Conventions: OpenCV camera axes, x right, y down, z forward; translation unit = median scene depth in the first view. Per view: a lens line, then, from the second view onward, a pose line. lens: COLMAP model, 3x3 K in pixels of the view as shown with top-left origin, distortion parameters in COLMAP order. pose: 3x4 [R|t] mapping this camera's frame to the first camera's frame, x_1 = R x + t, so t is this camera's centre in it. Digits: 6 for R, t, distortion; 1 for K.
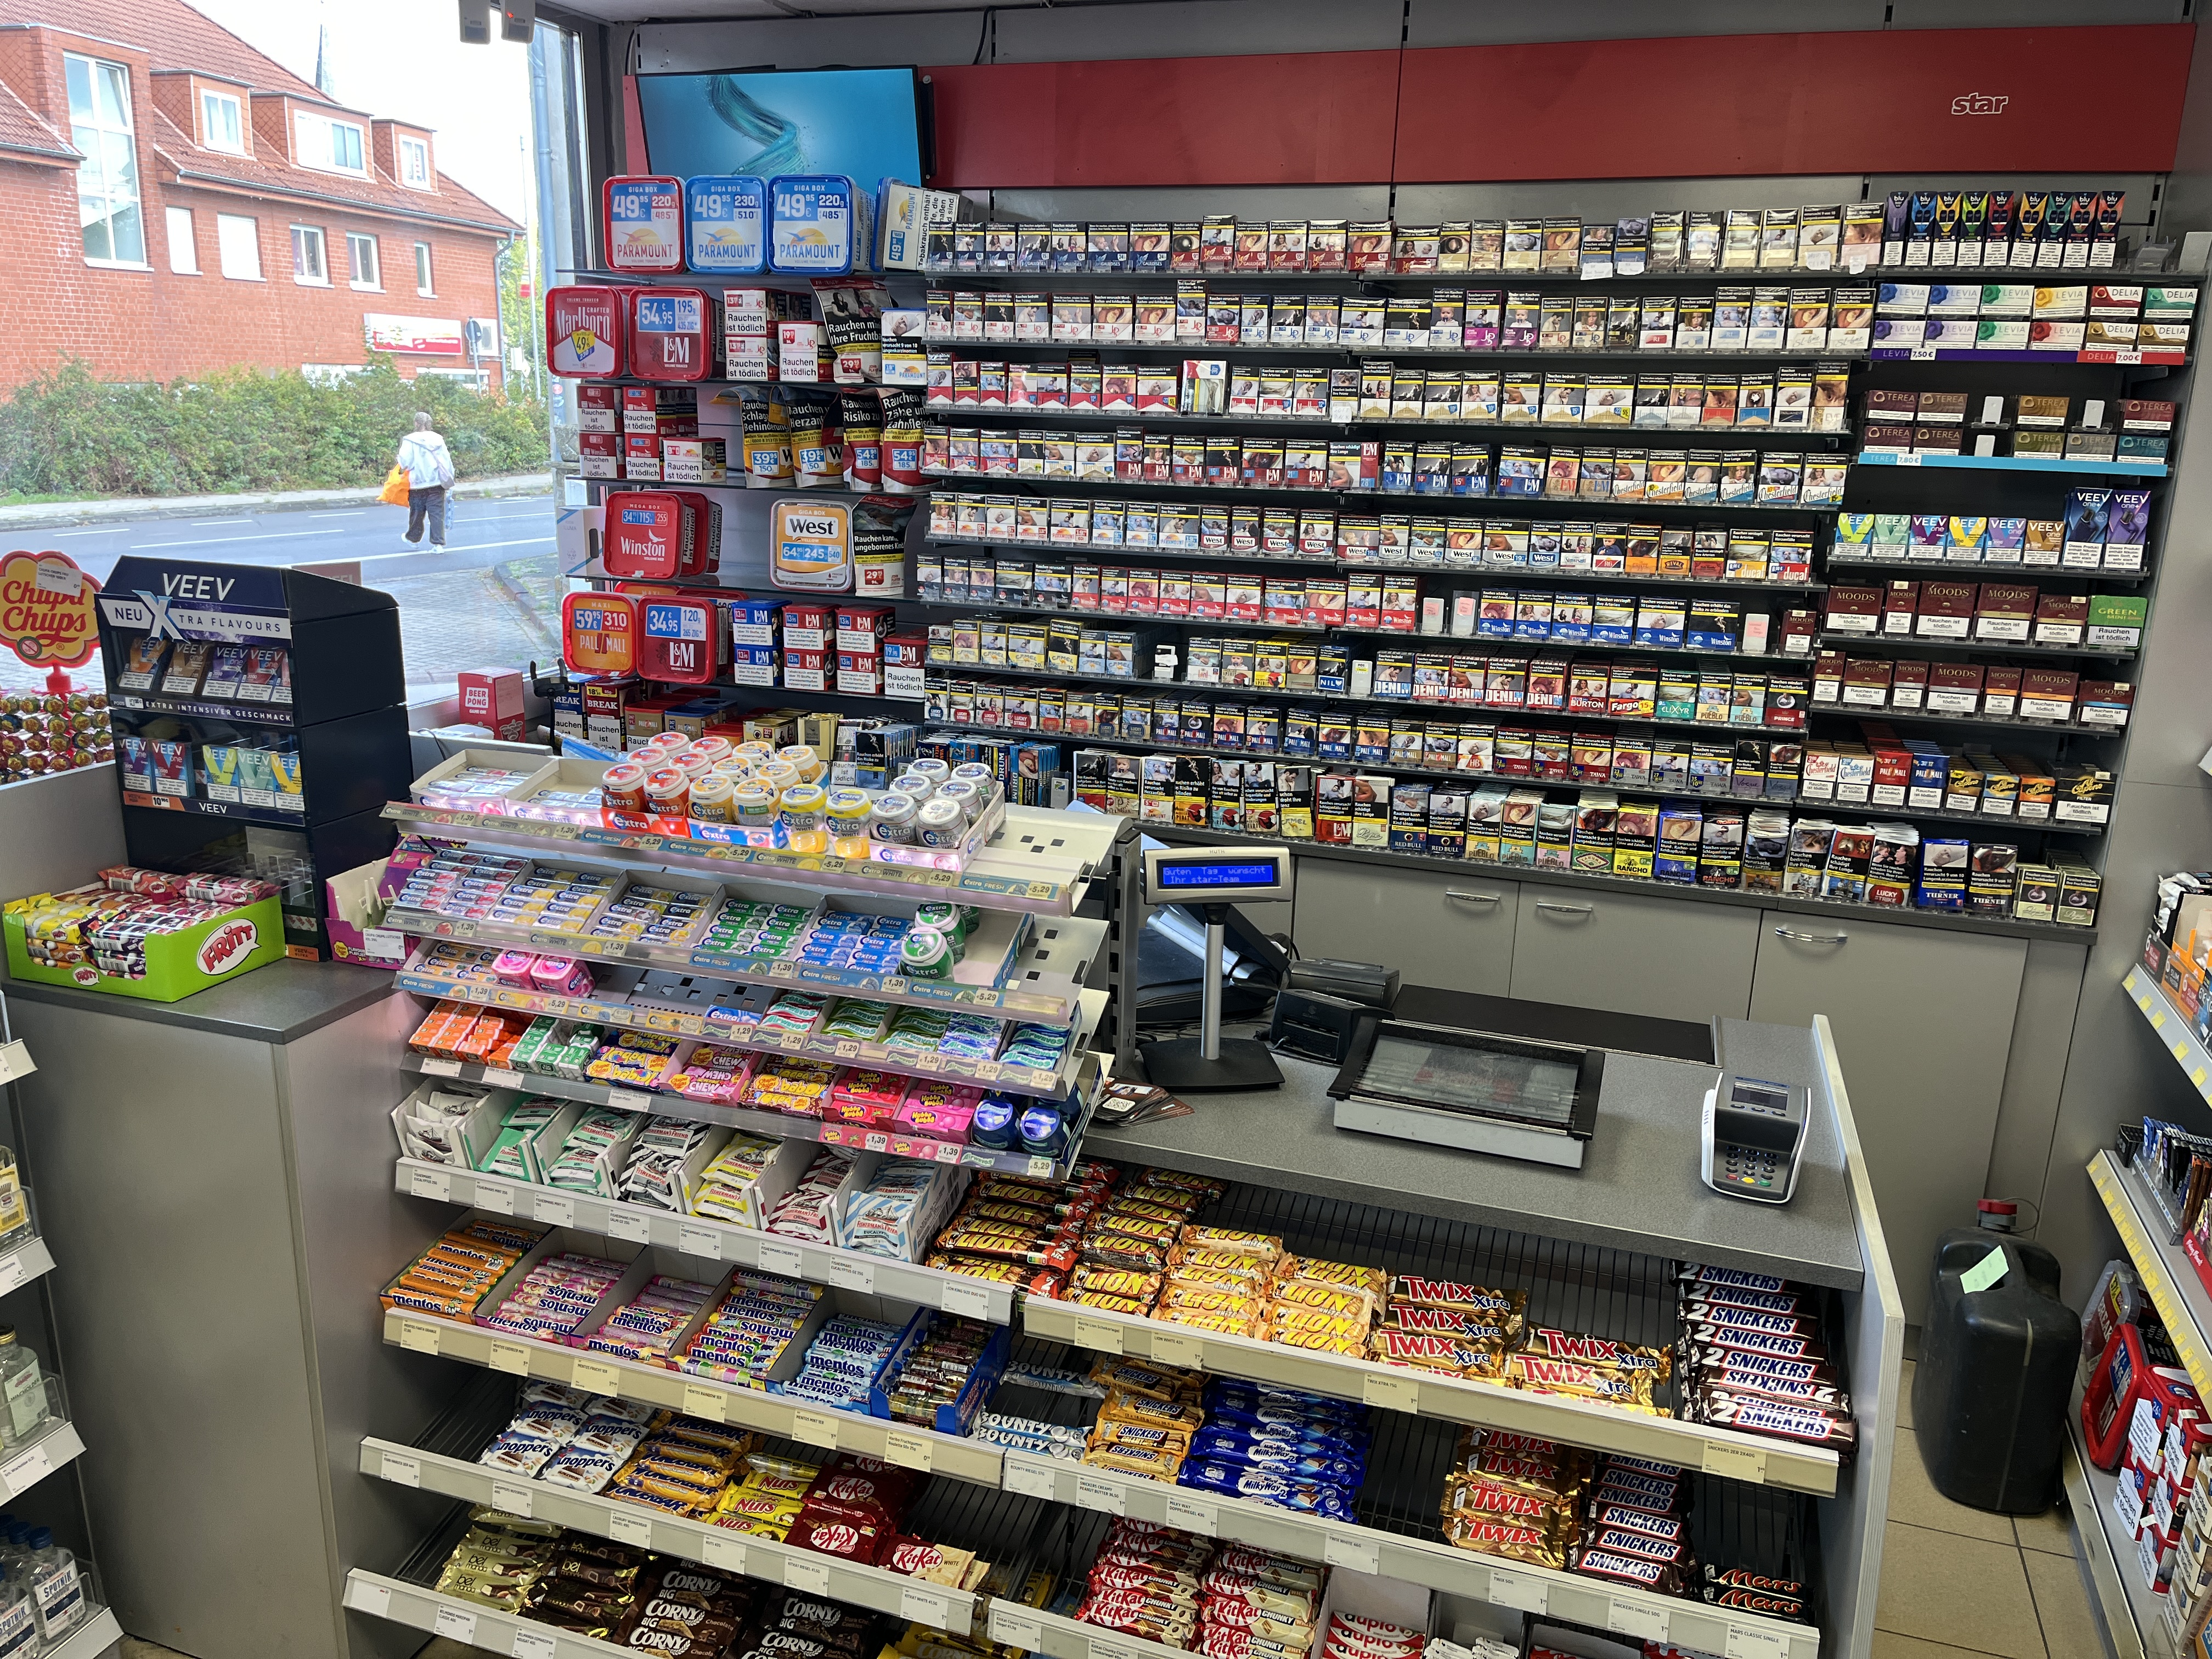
lens RADIAL K [[1691.5, 0, 1107.5], [0, 1691.5, 836.0], [0, 0, 1]] dist [0.054195, -0.066659]
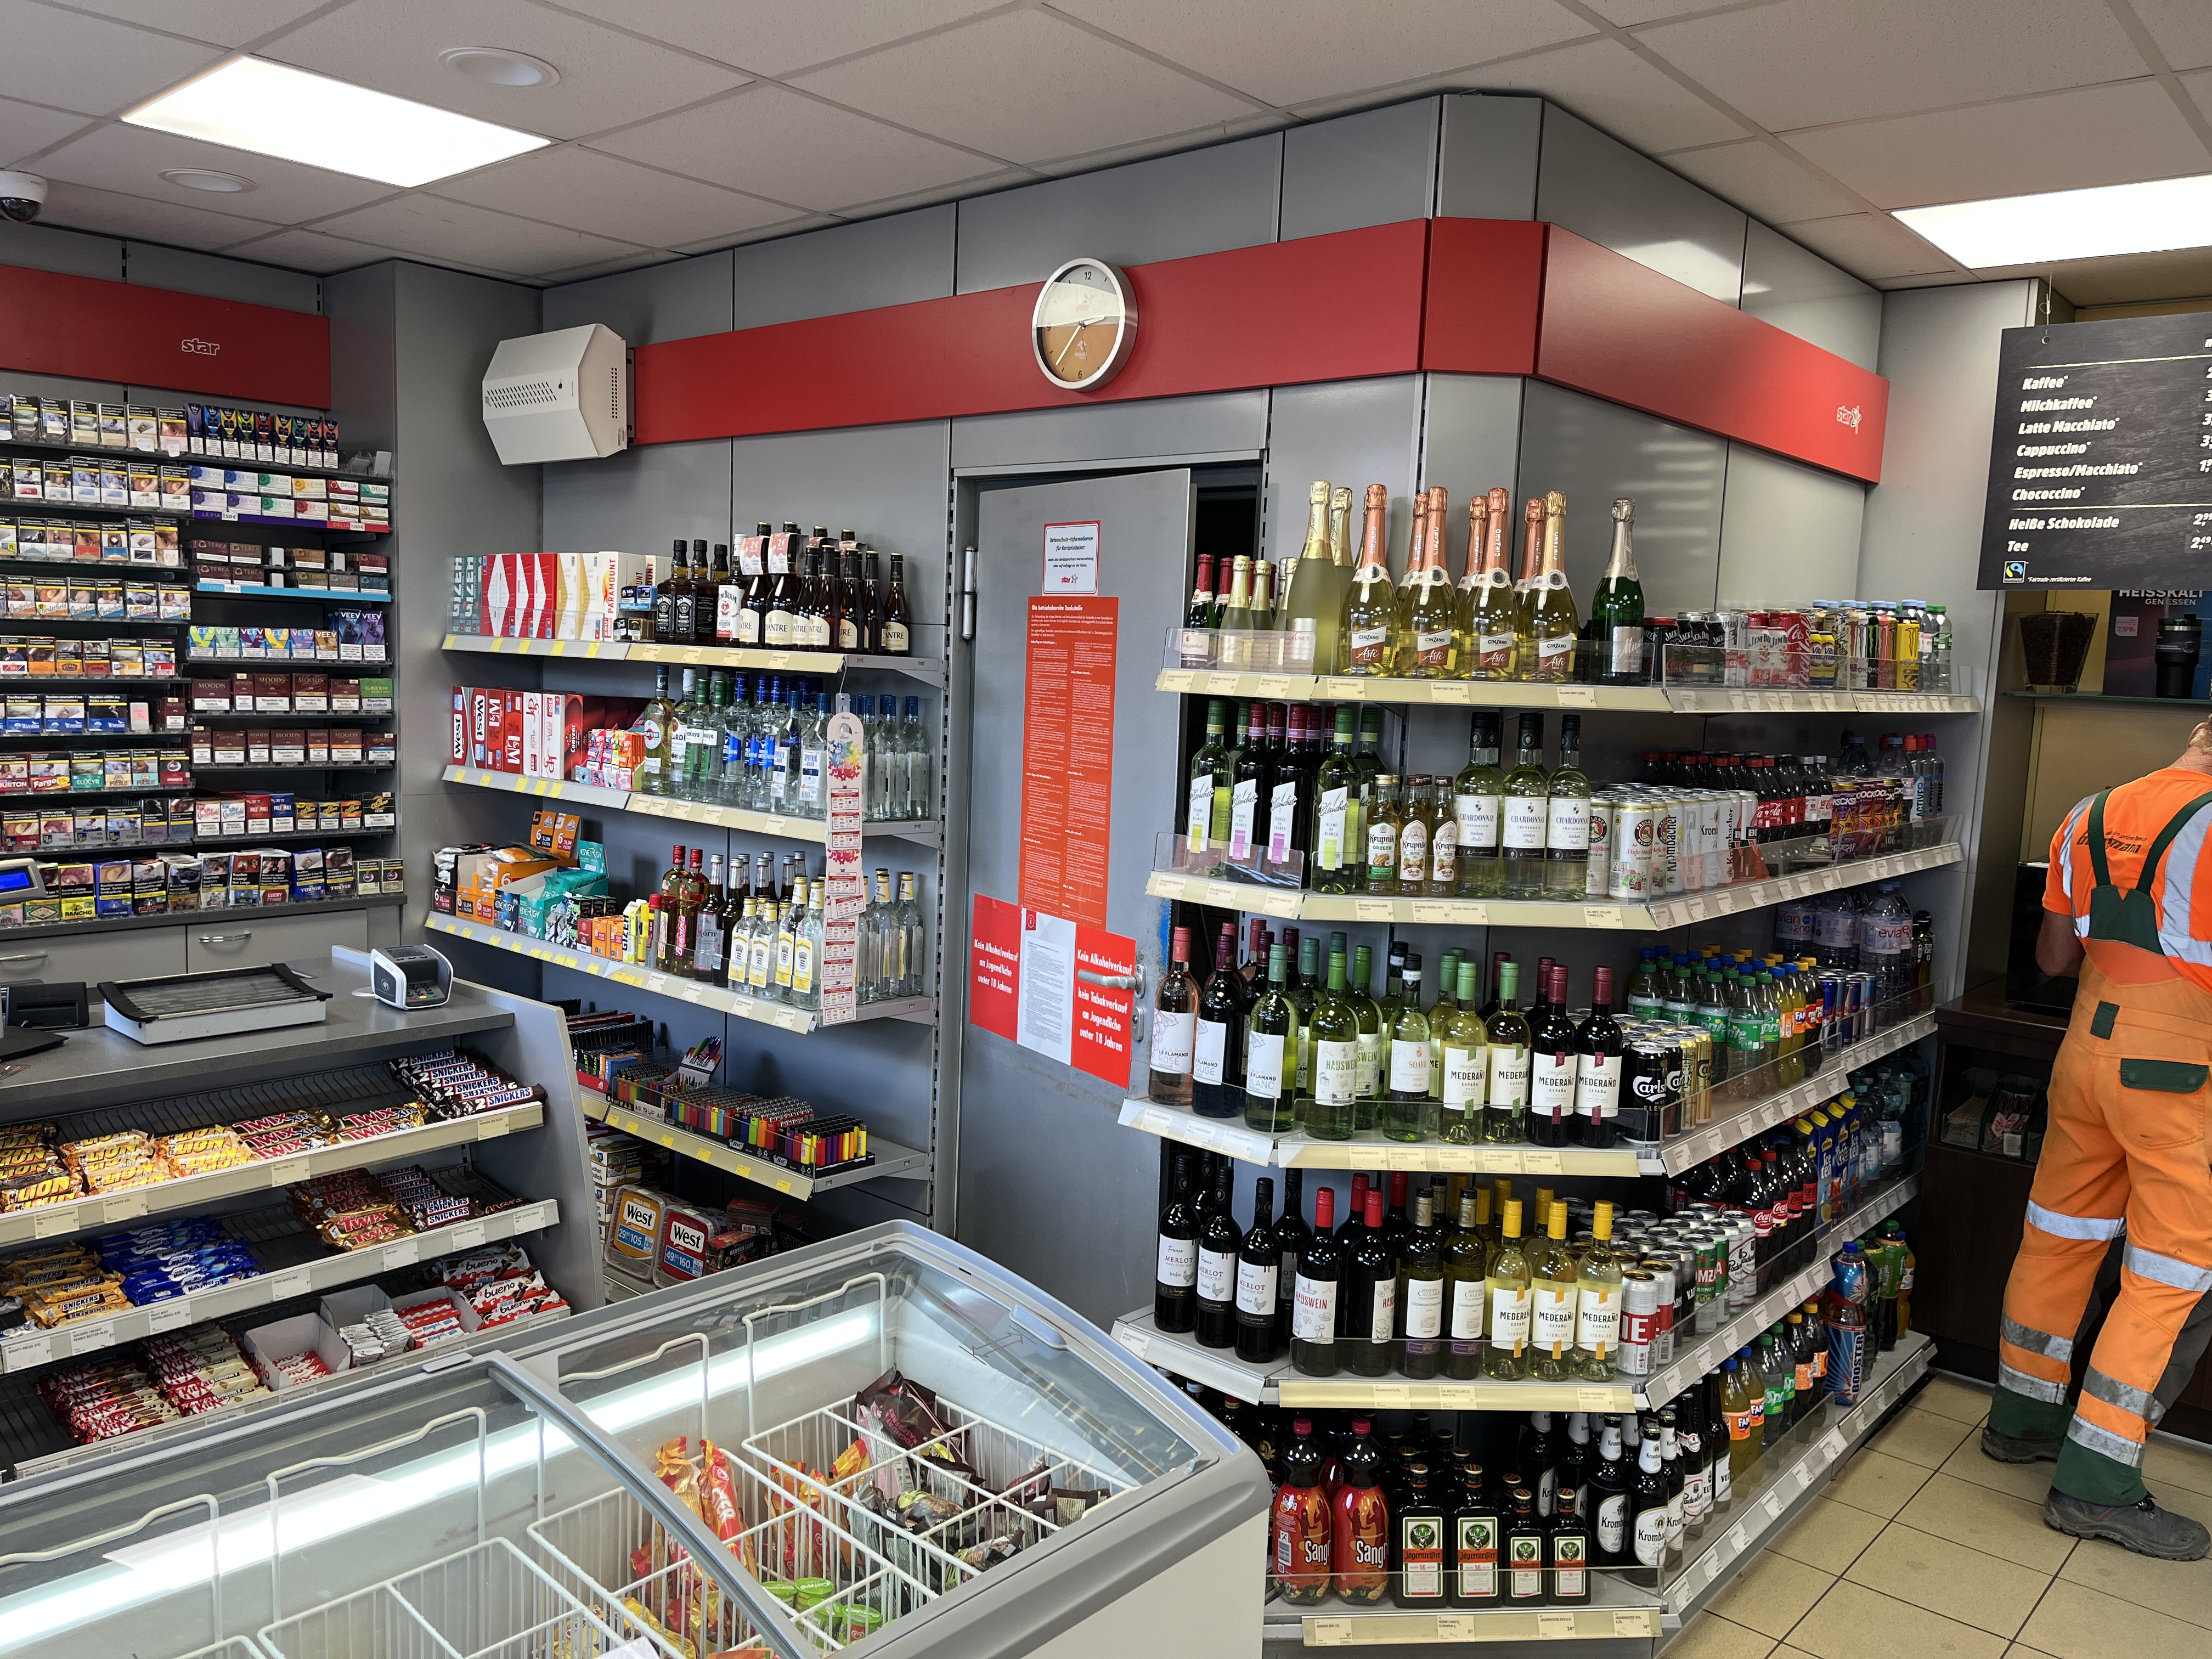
lens RADIAL K [[1691.5, 0, 1094.5], [0, 1691.5, 835.8], [0, 0, 1]] dist [0.054195, -0.066659]
pose [[0.390406, -0.106017, 0.914518, -0.564904], [0.215066, 0.976366, 0.021376, 0.103270], [-0.895170, 0.188336, 0.403980, -0.175995]]
